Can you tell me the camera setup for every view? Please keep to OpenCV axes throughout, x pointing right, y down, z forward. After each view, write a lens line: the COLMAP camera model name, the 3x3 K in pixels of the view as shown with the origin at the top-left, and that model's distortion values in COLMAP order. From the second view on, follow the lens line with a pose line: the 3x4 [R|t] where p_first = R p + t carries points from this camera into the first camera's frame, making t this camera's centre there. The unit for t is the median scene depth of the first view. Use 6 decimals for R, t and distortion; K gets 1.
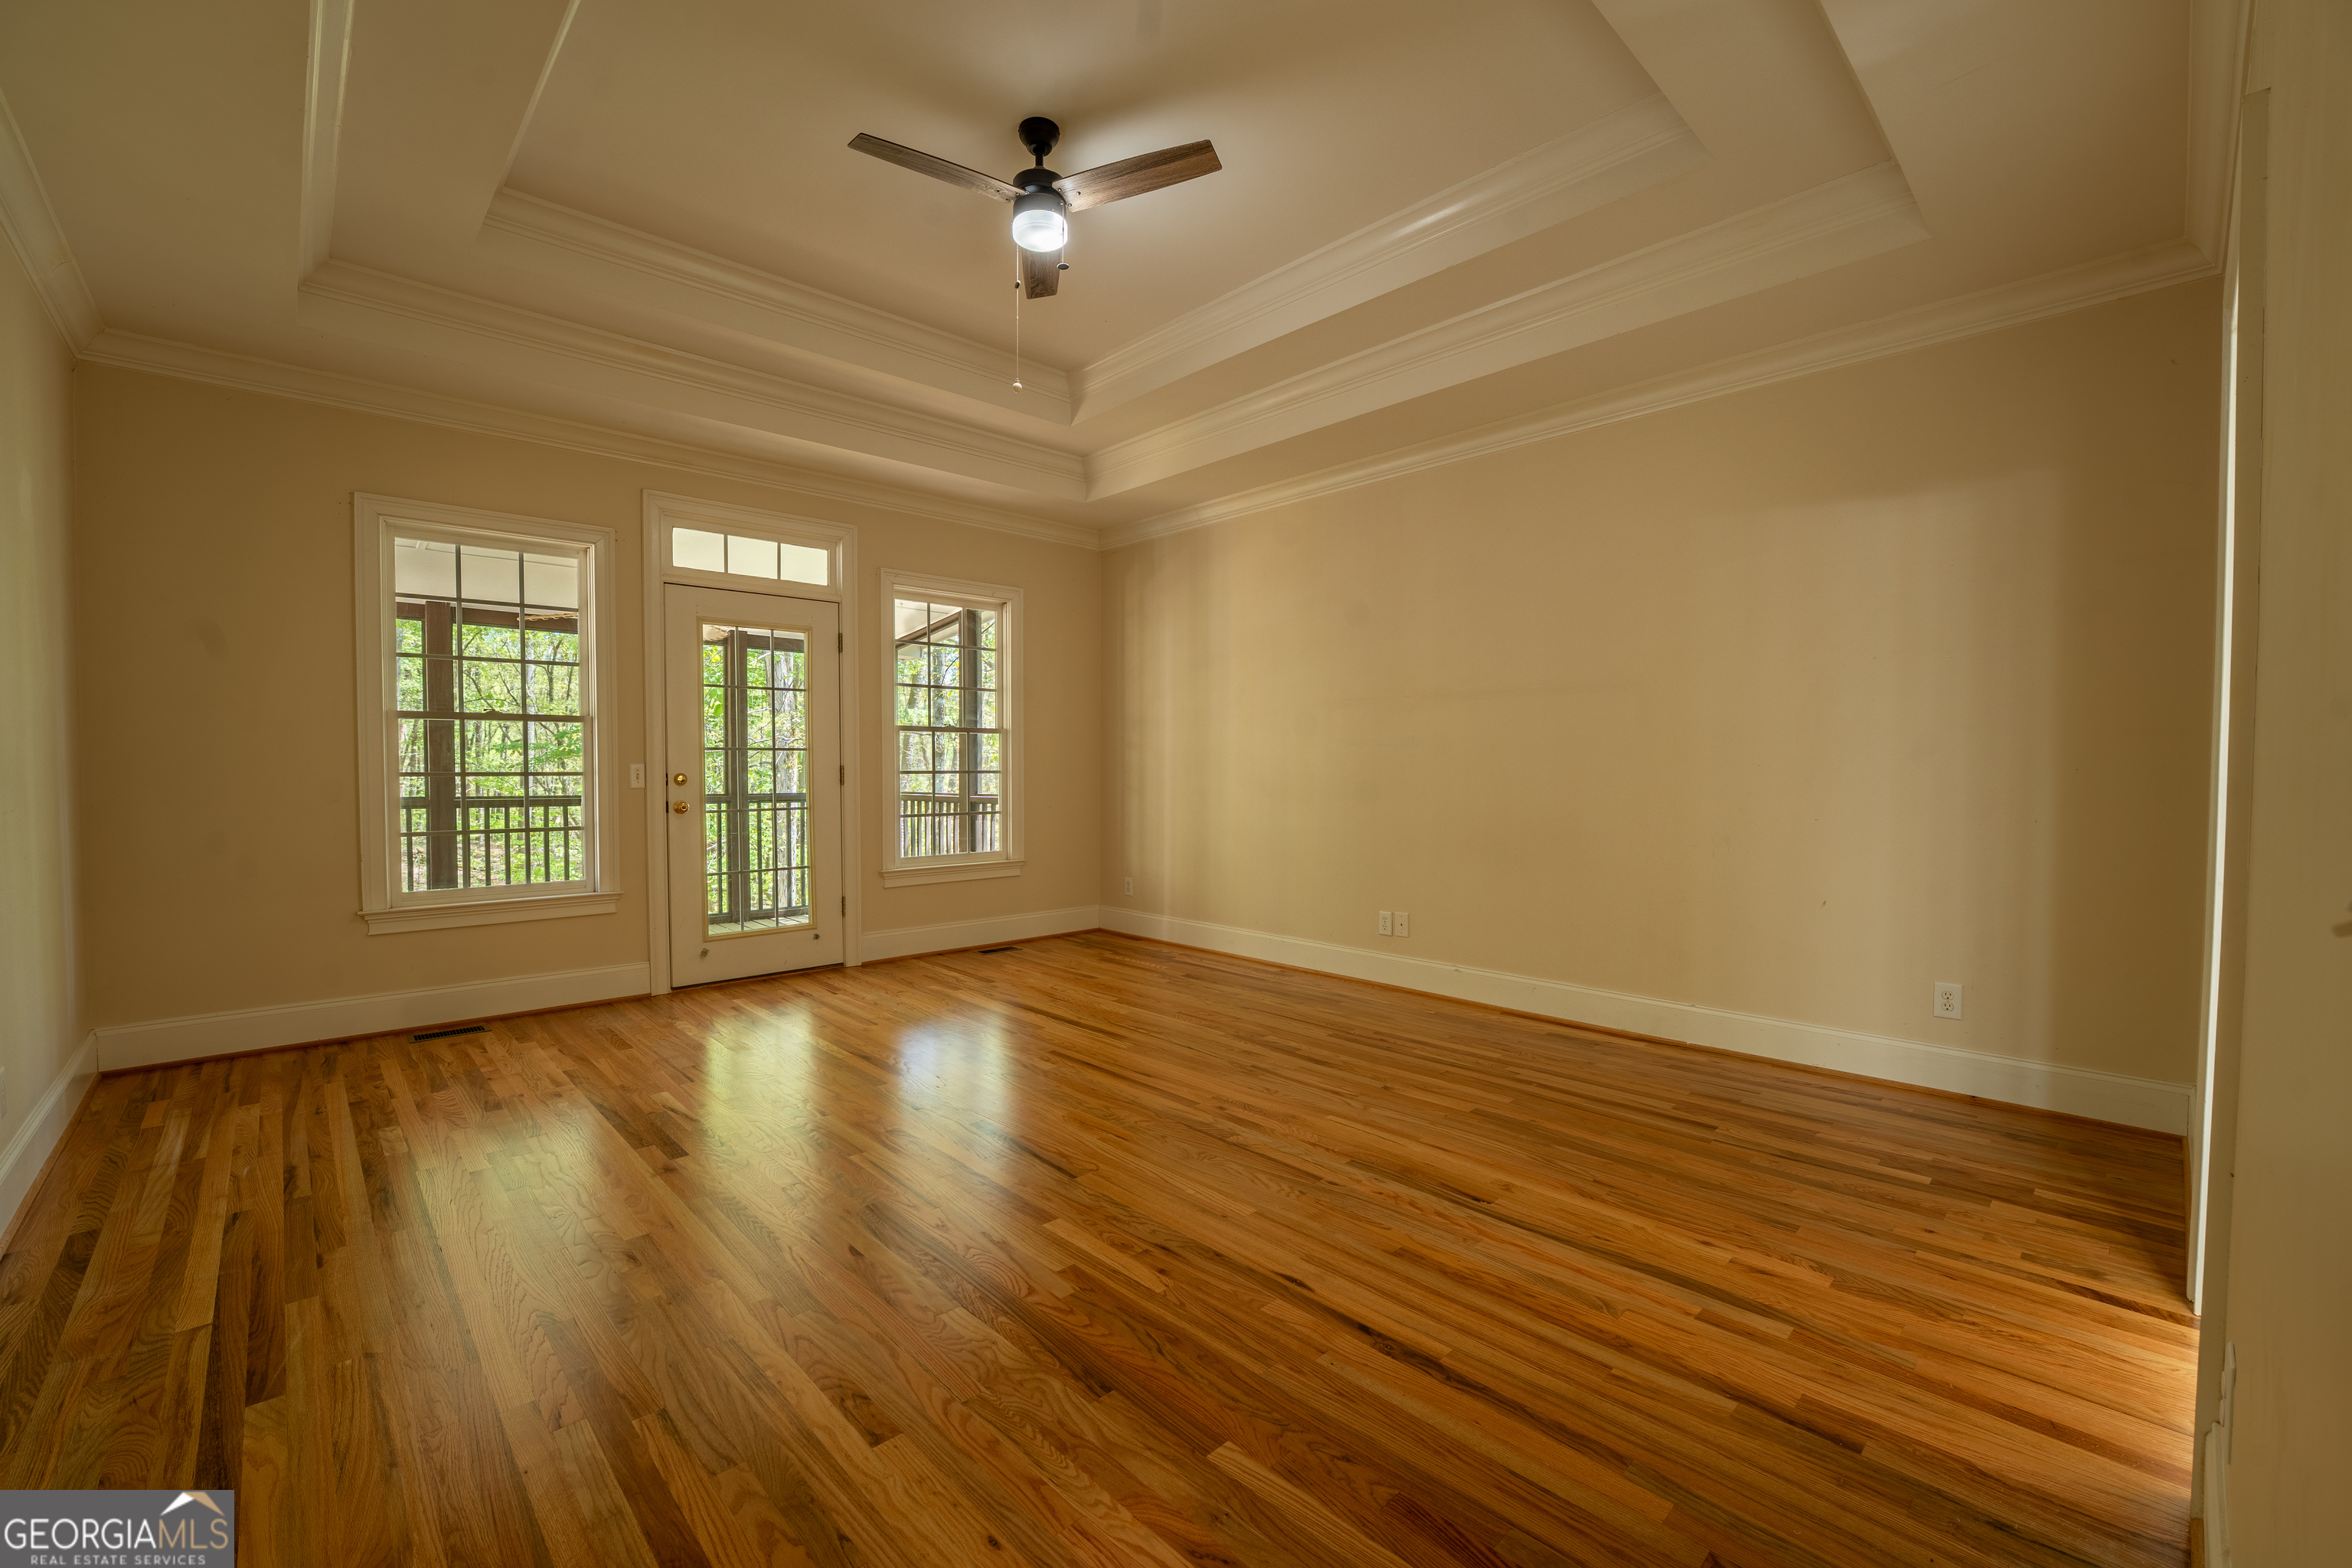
lens RADIAL K [[958.4, 0, 1164.4], [0, 958.4, 792.5], [0, 0, 1]] dist [-0.024637, 0.001041]
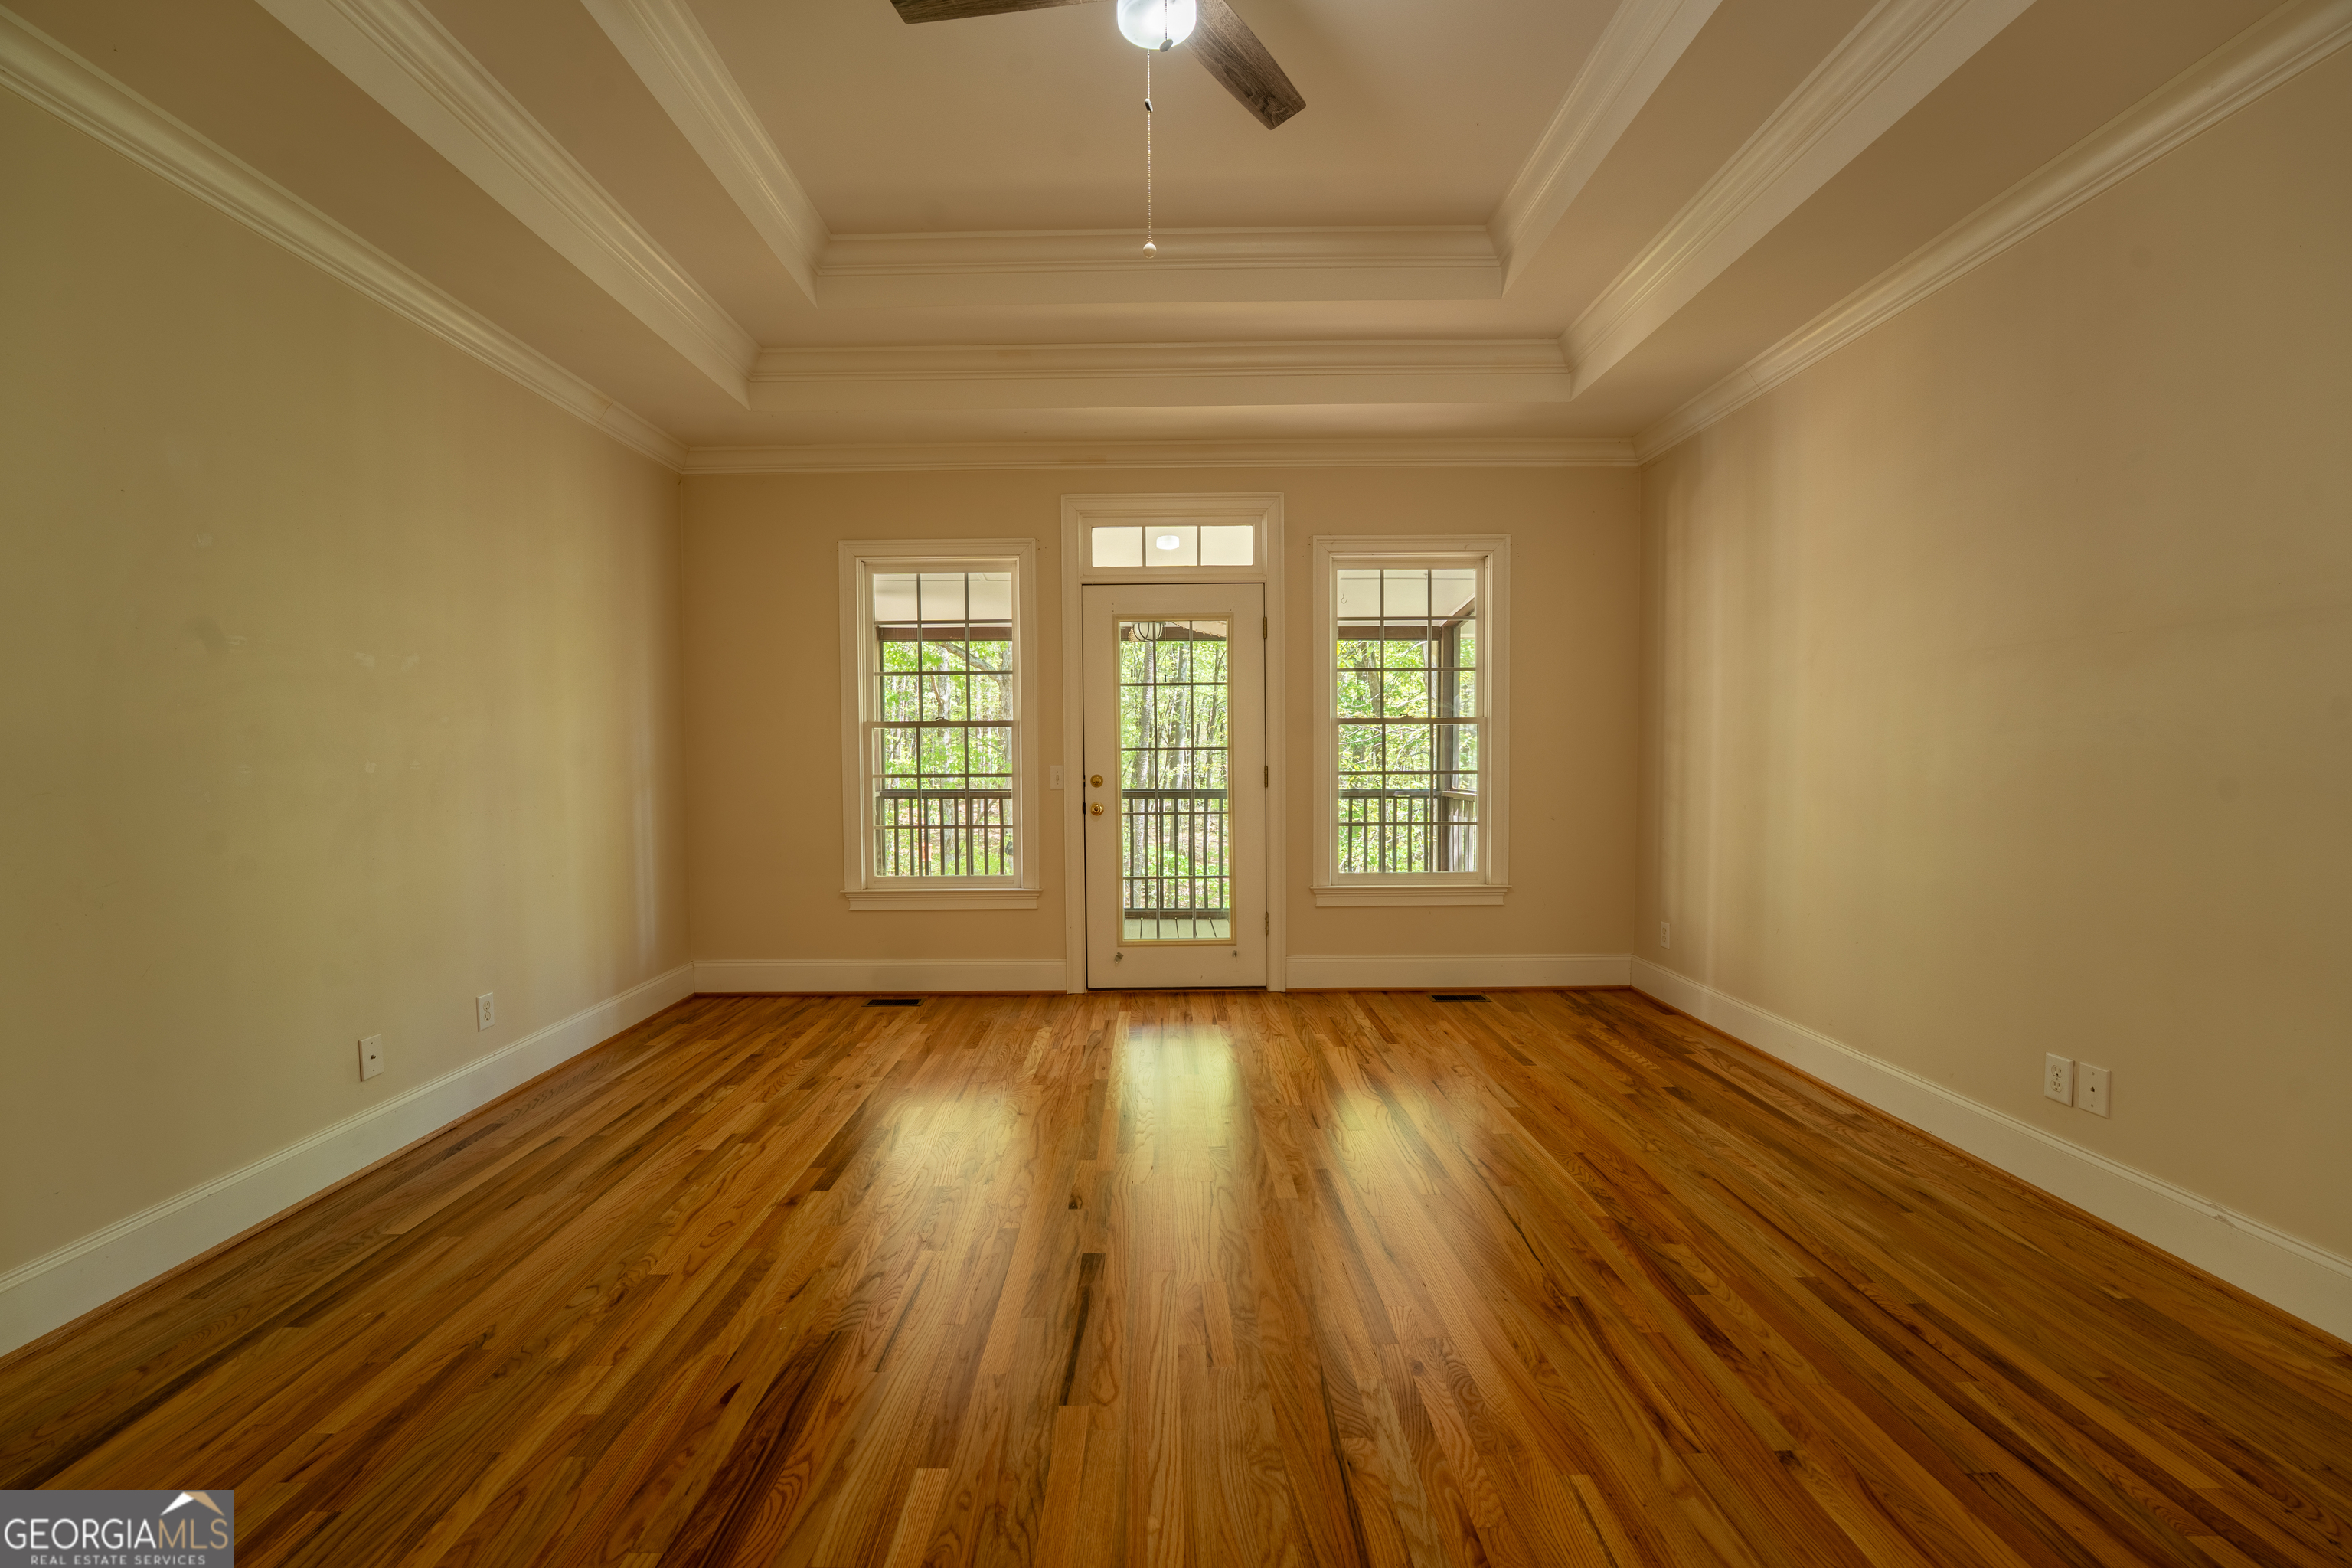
lens RADIAL K [[958.4, 0, 1164.4], [0, 958.4, 792.5], [0, 0, 1]] dist [-0.024637, 0.001041]
pose [[0.730787, 0.021383, -0.682270, 0.231981], [-0.011121, 0.999750, 0.019422, -0.022464], [0.682515, -0.006606, 0.730842, 0.324419]]
